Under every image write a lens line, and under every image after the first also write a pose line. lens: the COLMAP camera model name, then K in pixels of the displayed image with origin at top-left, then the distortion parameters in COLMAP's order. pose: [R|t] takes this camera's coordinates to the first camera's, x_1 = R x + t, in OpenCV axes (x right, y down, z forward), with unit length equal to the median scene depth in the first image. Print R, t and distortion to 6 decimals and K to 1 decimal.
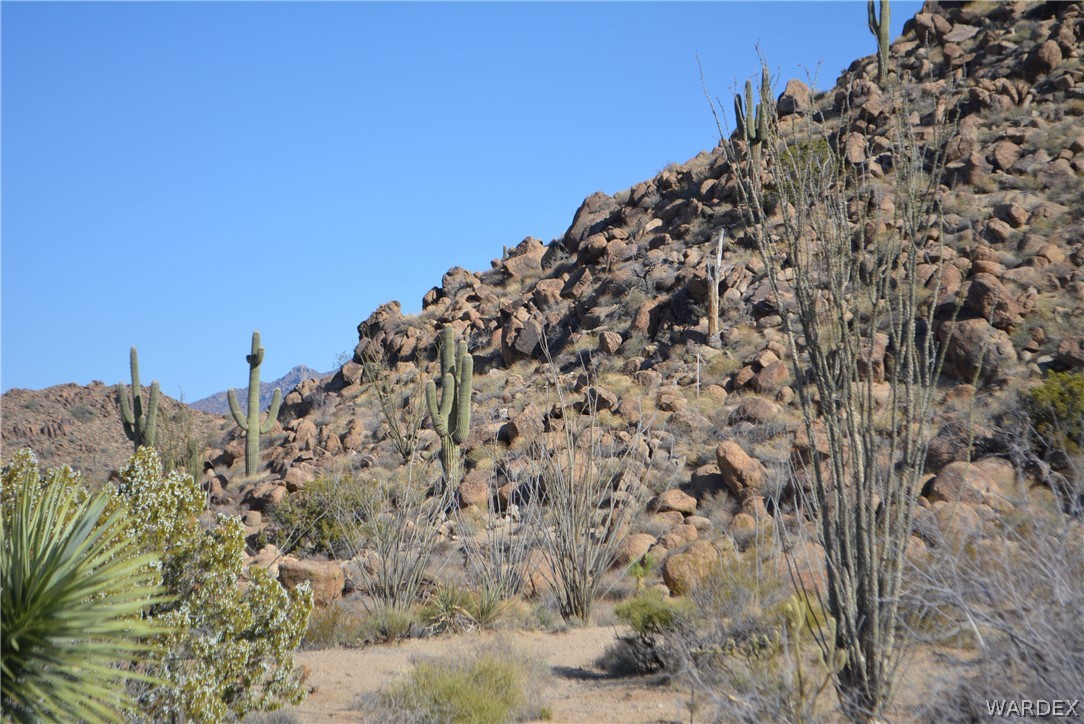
lens RADIAL K [[2465.5, 0, 553.0], [0, 2465.5, 362.4], [0, 0, 1]] dist [0.048087, 0.000000]
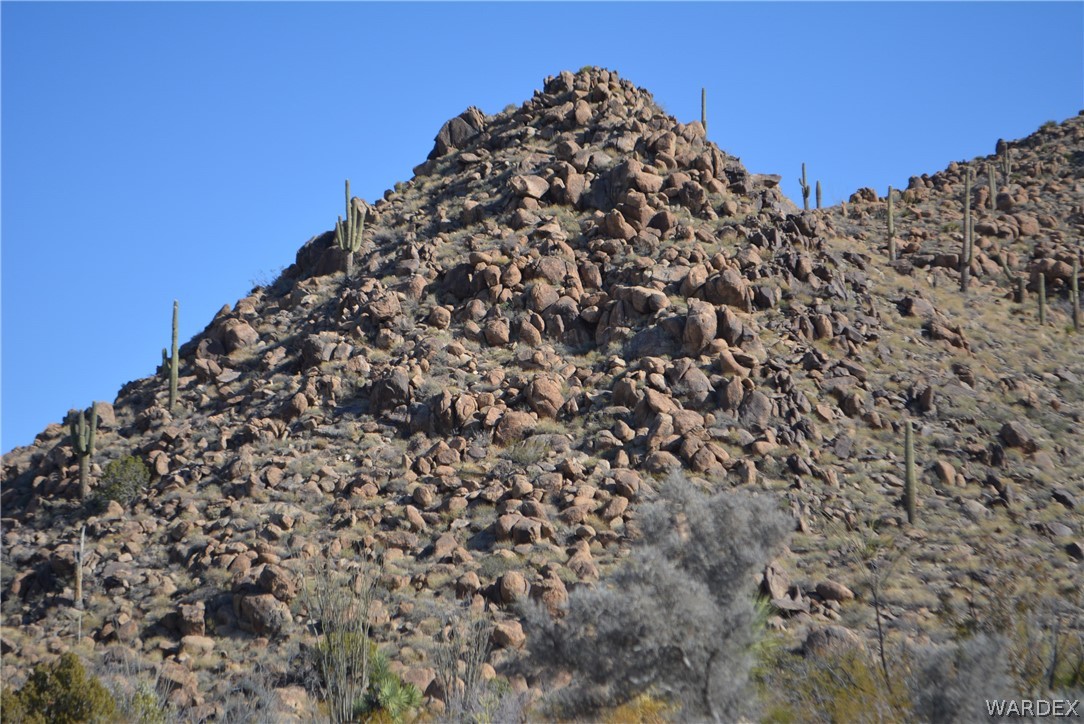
lens RADIAL K [[2465.5, 0, 551.9], [0, 2465.5, 359.5], [0, 0, 1]] dist [0.048087, 0.000000]
pose [[0.941824, 0.045720, 0.332982, -0.151099], [-0.014074, 0.995201, -0.096837, -0.014432], [-0.335811, 0.086517, 0.937948, -0.428050]]
